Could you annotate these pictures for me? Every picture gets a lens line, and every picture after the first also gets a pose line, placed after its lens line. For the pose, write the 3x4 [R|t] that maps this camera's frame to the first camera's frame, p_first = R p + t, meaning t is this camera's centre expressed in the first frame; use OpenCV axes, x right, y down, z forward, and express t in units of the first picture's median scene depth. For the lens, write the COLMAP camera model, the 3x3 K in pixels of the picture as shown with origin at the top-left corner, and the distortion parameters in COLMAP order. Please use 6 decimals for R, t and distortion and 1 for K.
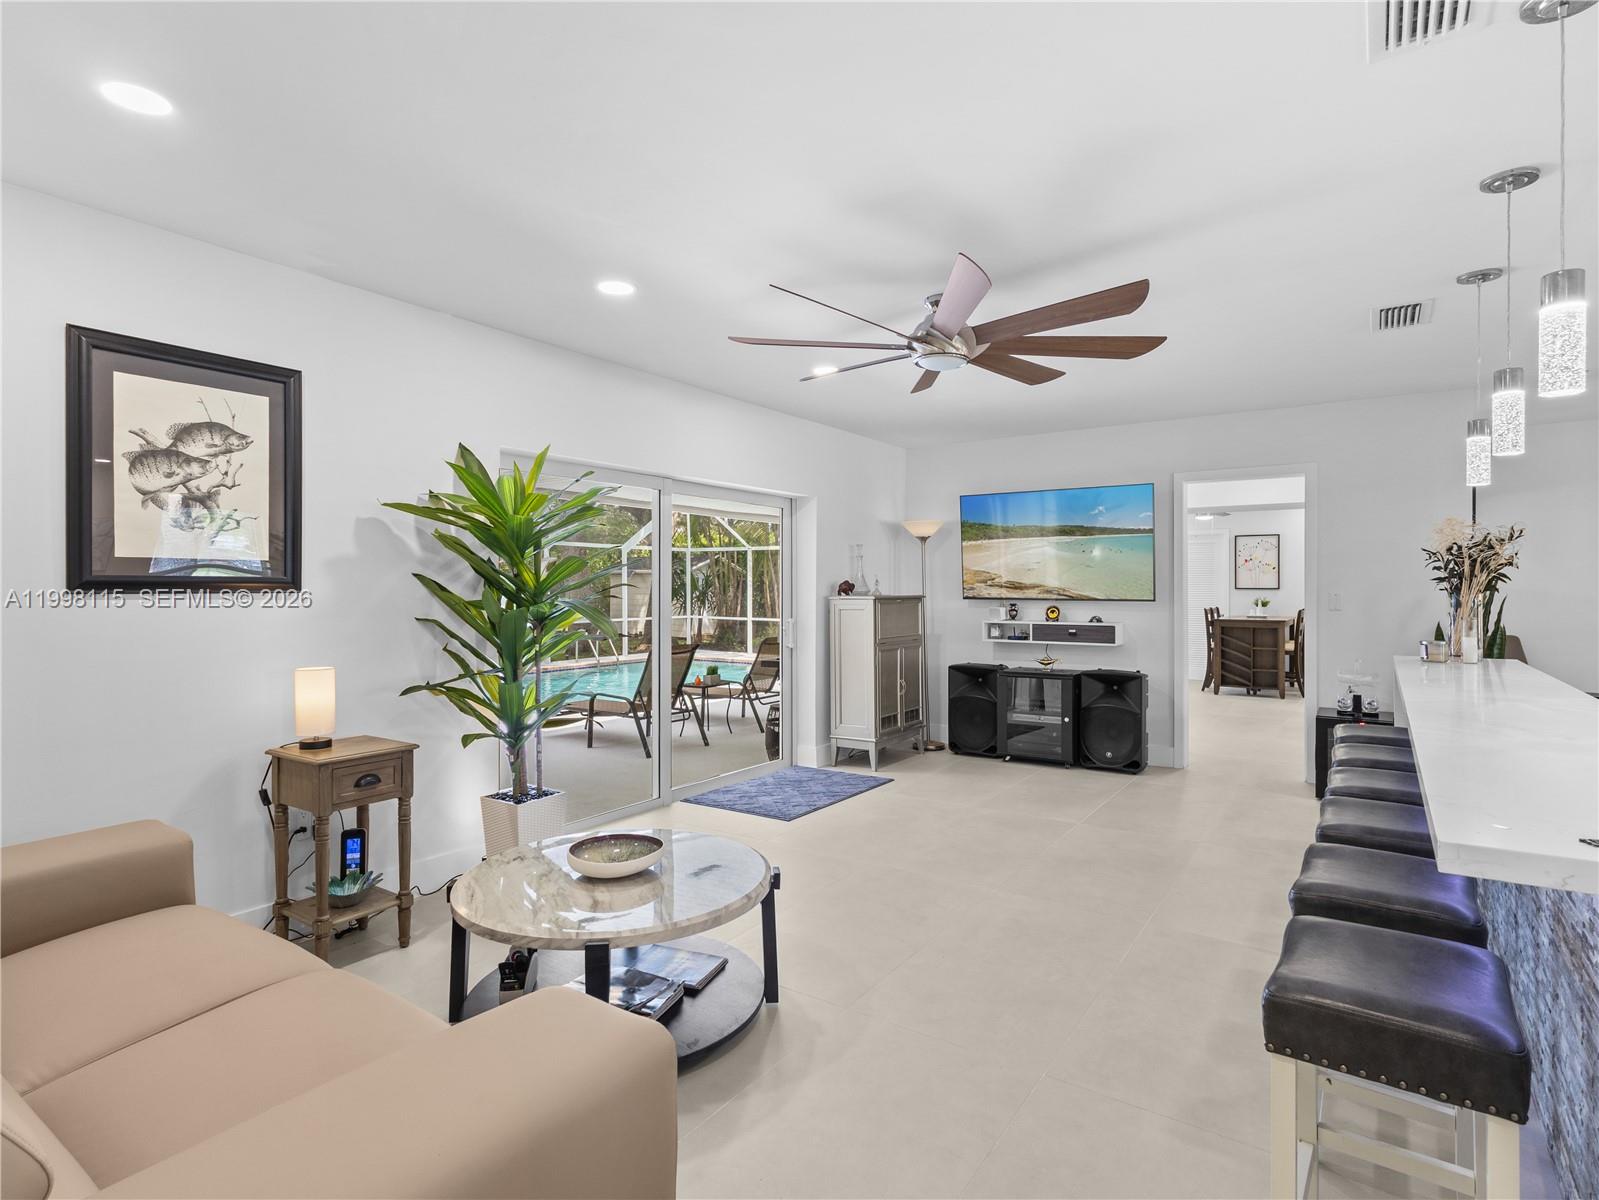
lens RADIAL K [[839.6, 0, 796.0], [0, 839.6, 590.2], [0, 0, 1]] dist [0.009425, 0.000722]
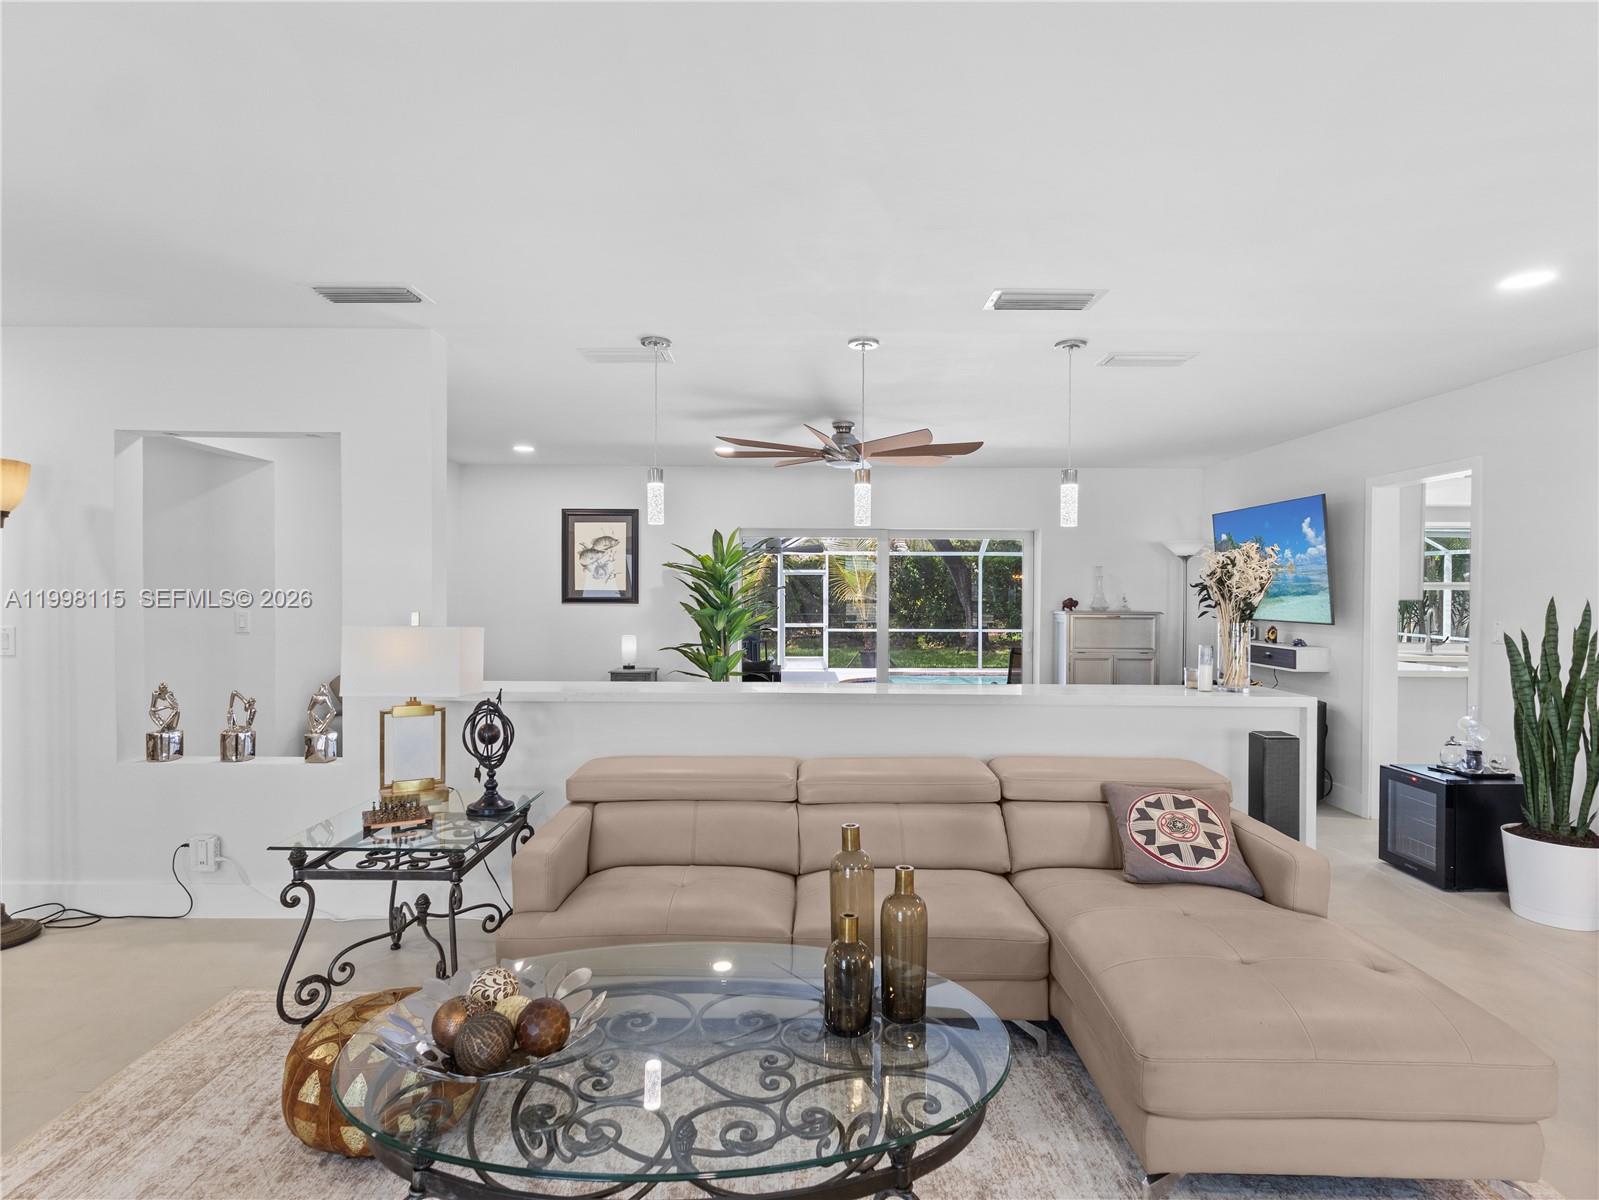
lens RADIAL K [[839.6, 0, 796.0], [0, 839.6, 590.2], [0, 0, 1]] dist [0.009425, 0.000722]
pose [[0.559374, 0.001331, -0.828914, 0.969800], [-0.007790, 0.999963, -0.003651, -0.017827], [0.828879, 0.008499, 0.559364, 0.034874]]
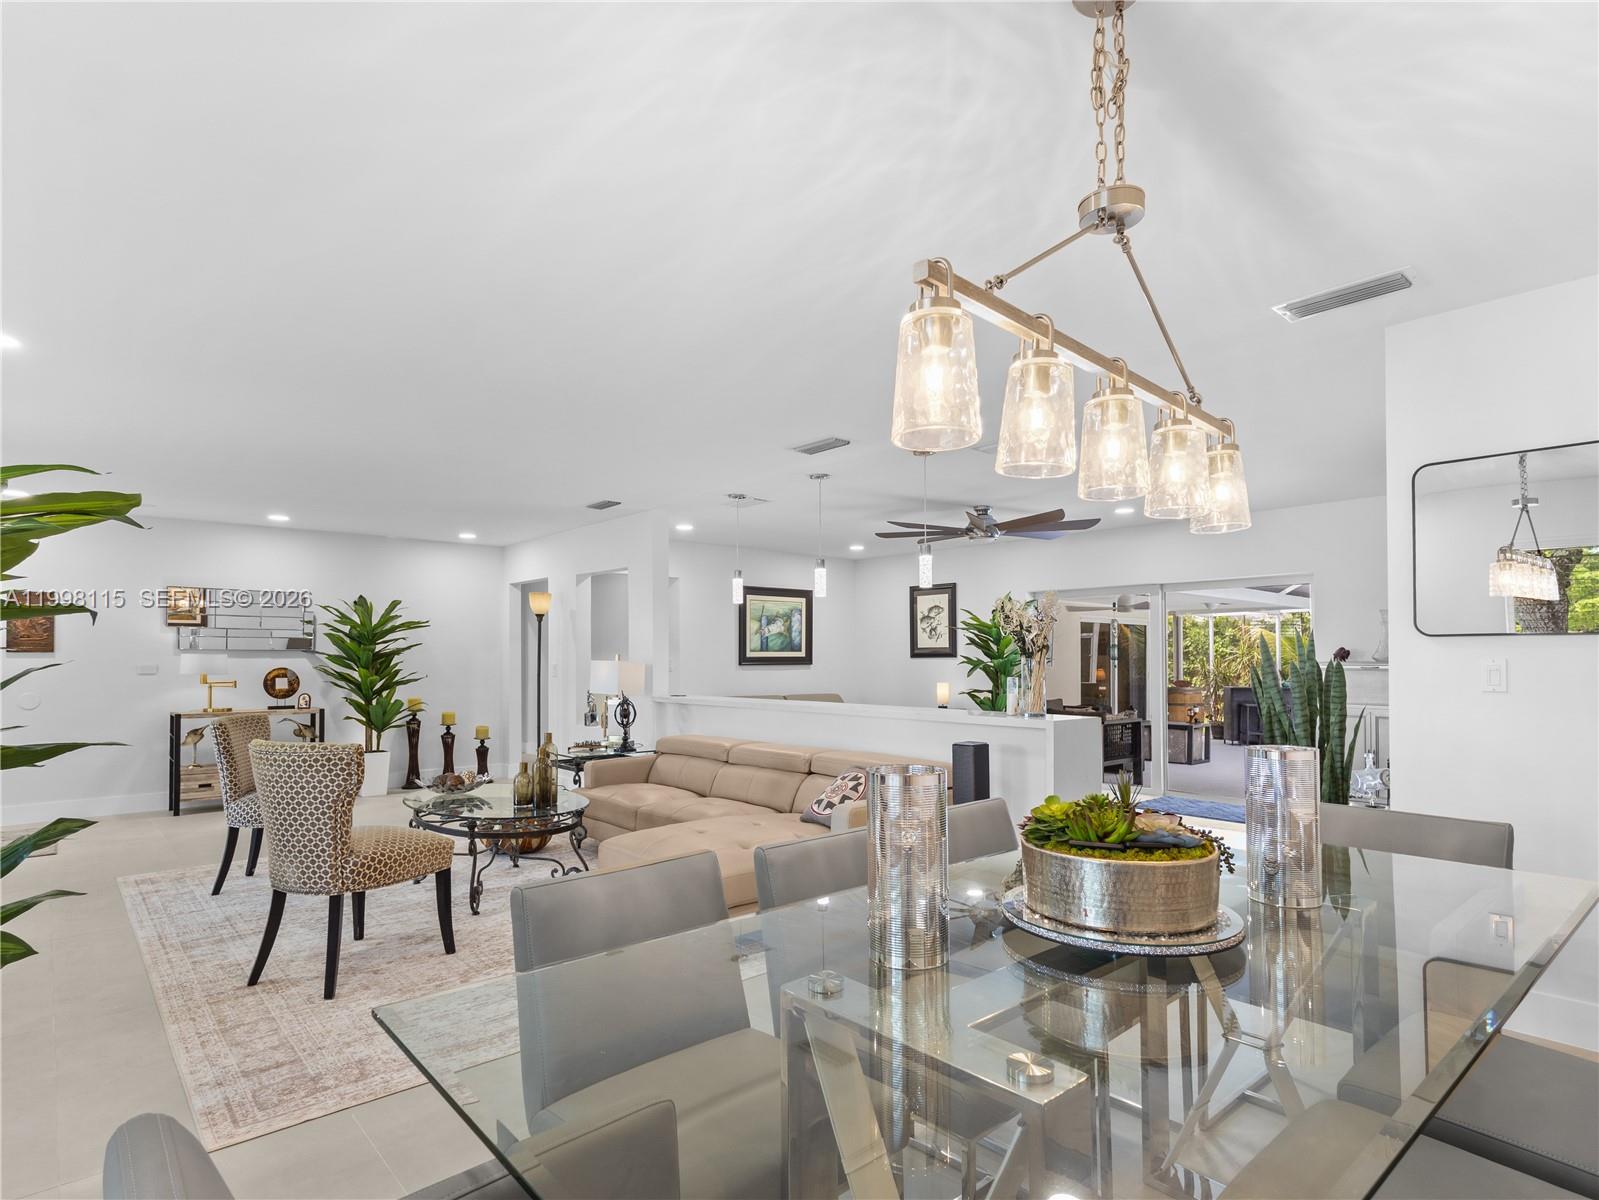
lens RADIAL K [[858.2, 0, 795.6], [0, 858.2, 643.3], [0, 0, 1]] dist [0.000189, -0.000036]
pose [[-0.251556, -0.016187, -0.967707, 1.492368], [-0.002570, 0.999868, -0.016057, 0.001187], [0.967839, -0.001552, -0.251564, 0.737459]]
